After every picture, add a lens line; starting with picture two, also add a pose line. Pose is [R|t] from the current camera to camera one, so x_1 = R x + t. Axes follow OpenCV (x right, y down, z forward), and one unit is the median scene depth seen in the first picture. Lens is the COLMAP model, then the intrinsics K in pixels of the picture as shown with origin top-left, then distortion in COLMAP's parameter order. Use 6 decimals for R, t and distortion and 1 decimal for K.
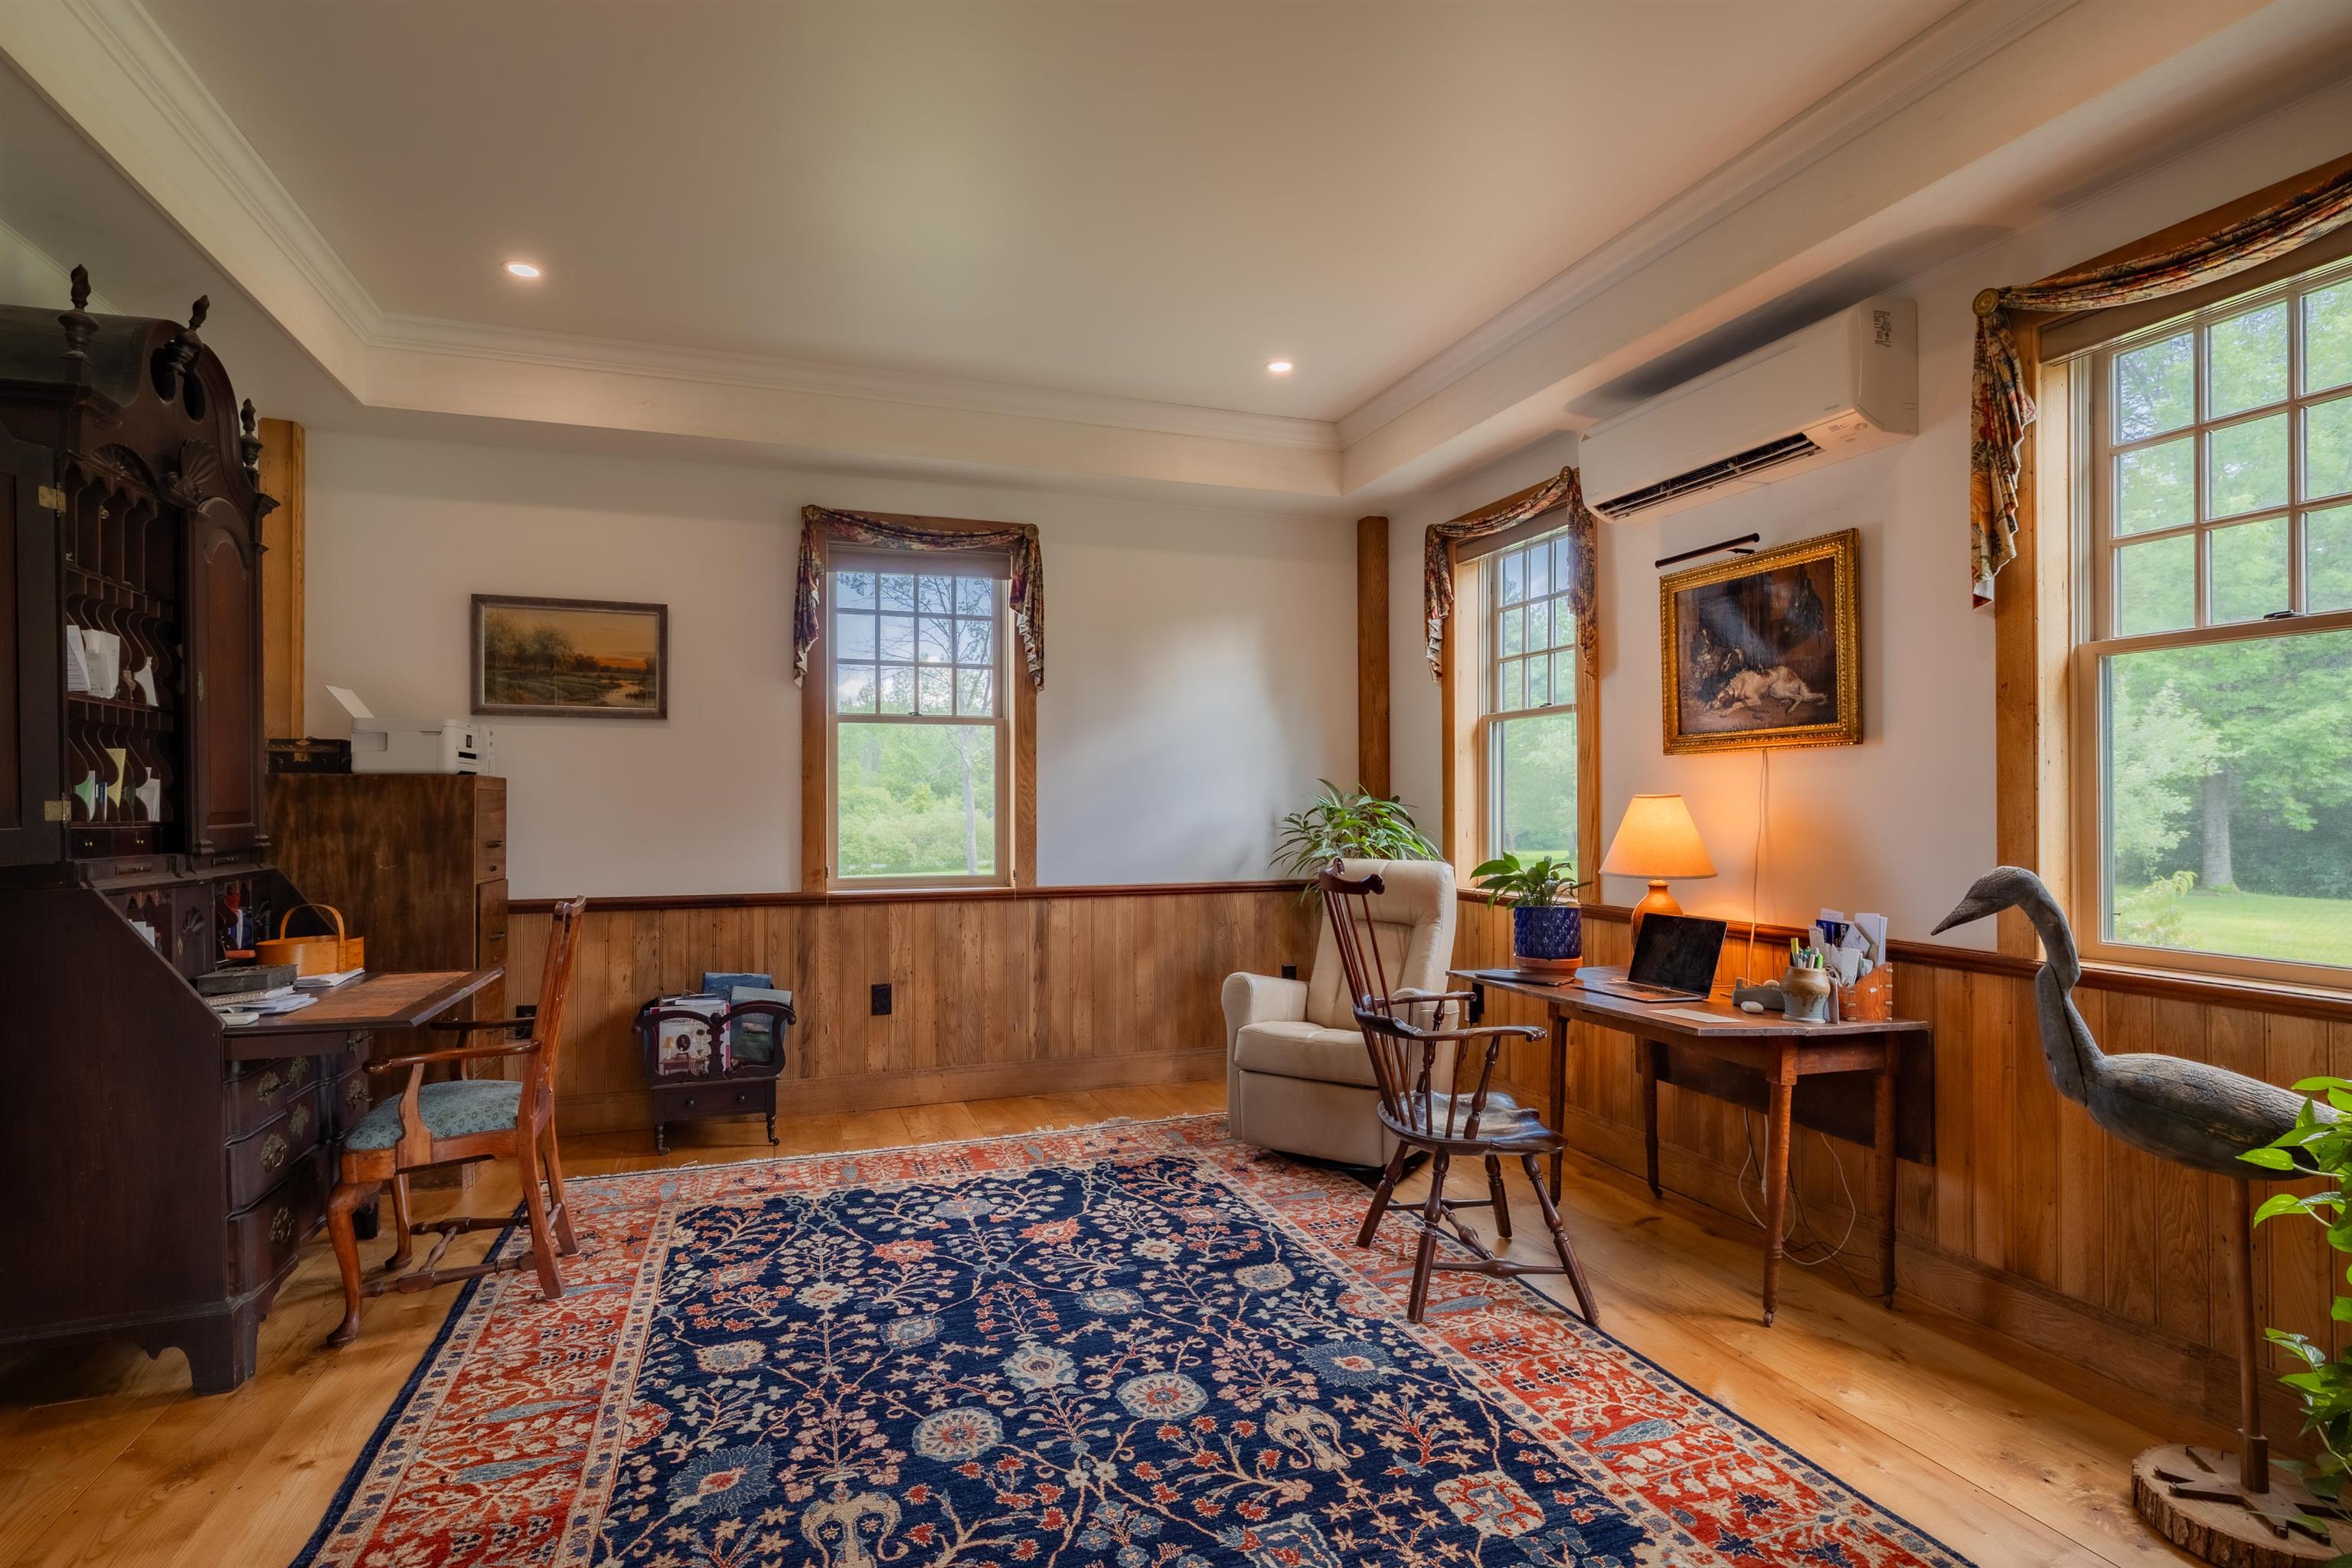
lens RADIAL K [[1157.3, 0, 1179.9], [0, 1157.3, 805.6], [0, 0, 1]] dist [0.001801, 0.000431]
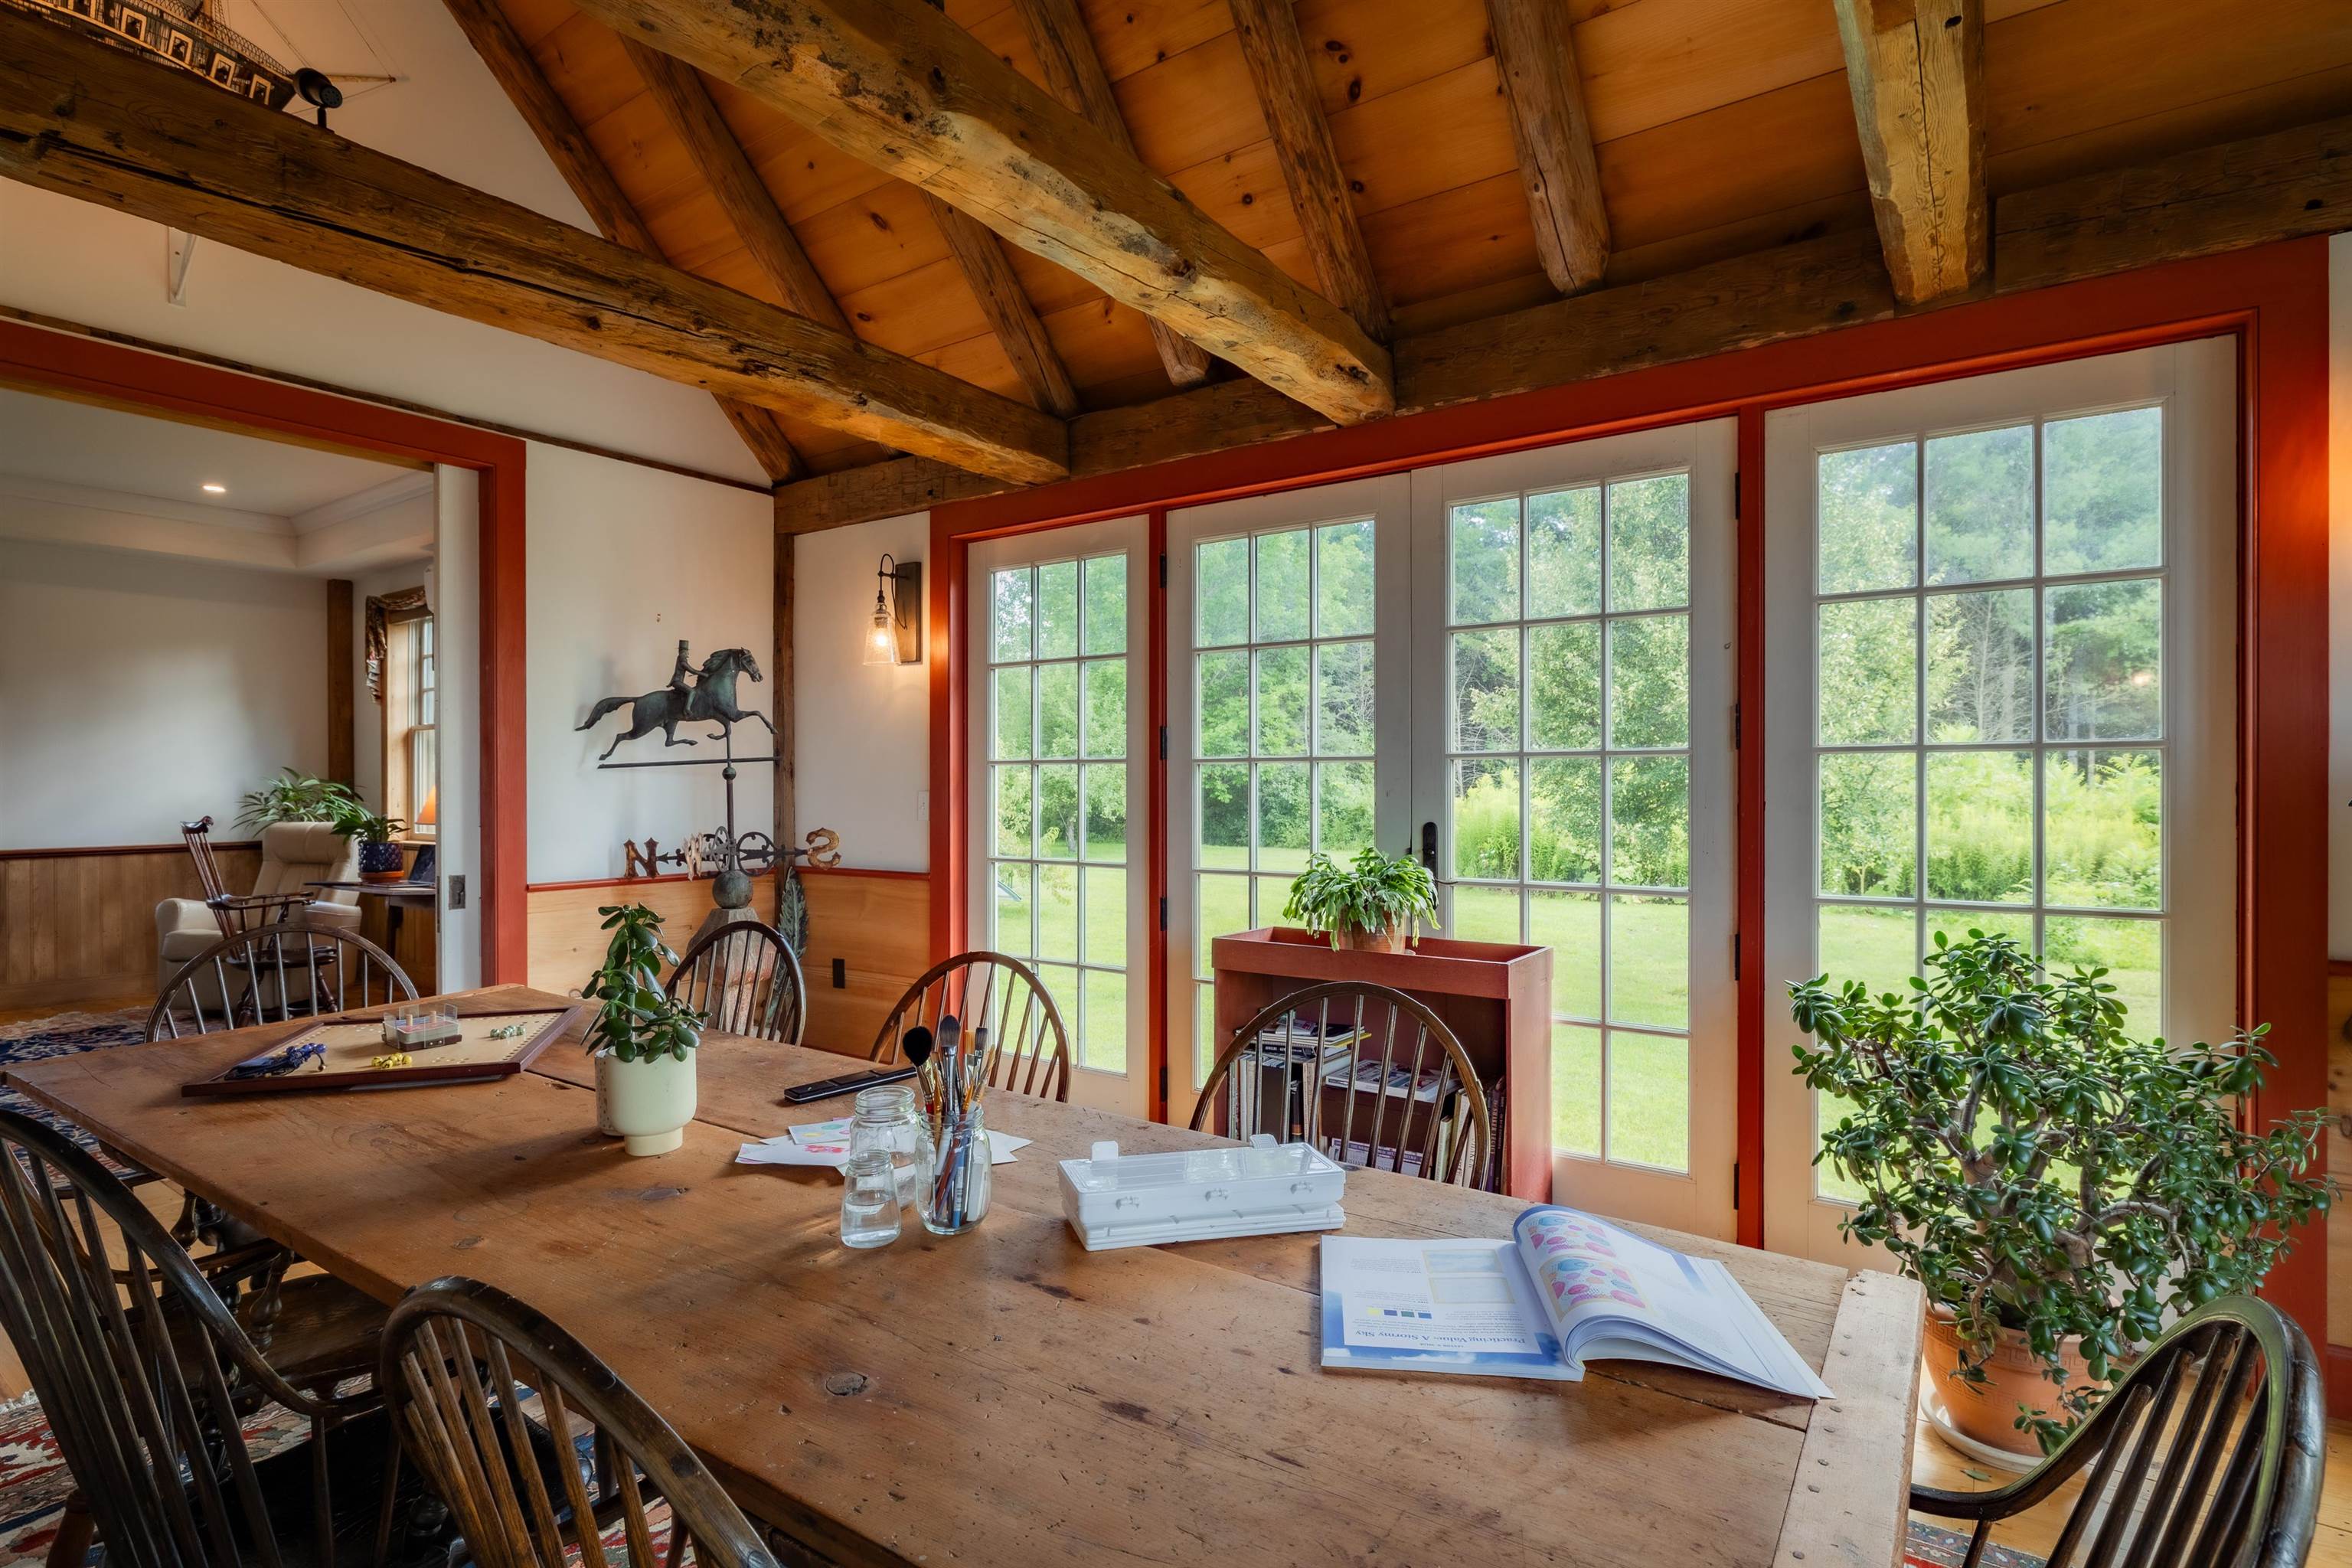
lens RADIAL K [[1157.3, 0, 1184.1], [0, 1157.3, 793.2], [0, 0, 1]] dist [0.001801, 0.000431]
pose [[0.814534, -0.004578, 0.580098, 0.204465], [0.001748, 0.999984, 0.005437, 0.002612], [-0.580114, -0.003414, 0.814528, -0.803221]]
